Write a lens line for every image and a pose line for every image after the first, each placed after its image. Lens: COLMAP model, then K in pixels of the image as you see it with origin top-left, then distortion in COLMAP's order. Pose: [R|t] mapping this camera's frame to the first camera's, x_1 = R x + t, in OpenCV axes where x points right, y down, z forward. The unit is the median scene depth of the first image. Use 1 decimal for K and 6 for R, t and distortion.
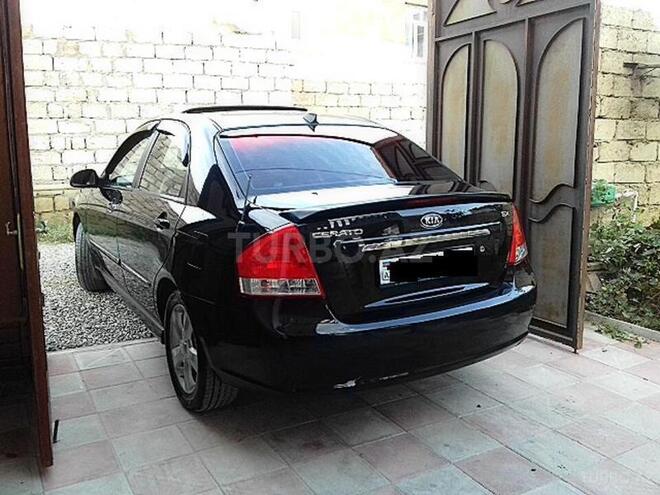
lens RADIAL K [[659.4, 0, 330.0], [0, 659.4, 247.5], [0, 0, 1]] dist [0.004717, -0.013649]
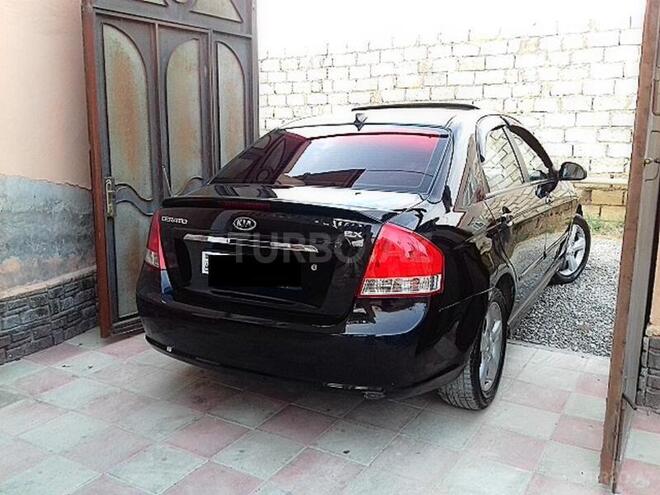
lens RADIAL K [[659.4, 0, 330.0], [0, 659.4, 247.5], [0, 0, 1]] dist [0.004717, -0.013649]
pose [[0.449063, 0.169815, -0.877215, 0.852513], [-0.154756, 0.981717, 0.110822, -0.105975], [0.879996, 0.085988, 0.467133, 0.507908]]
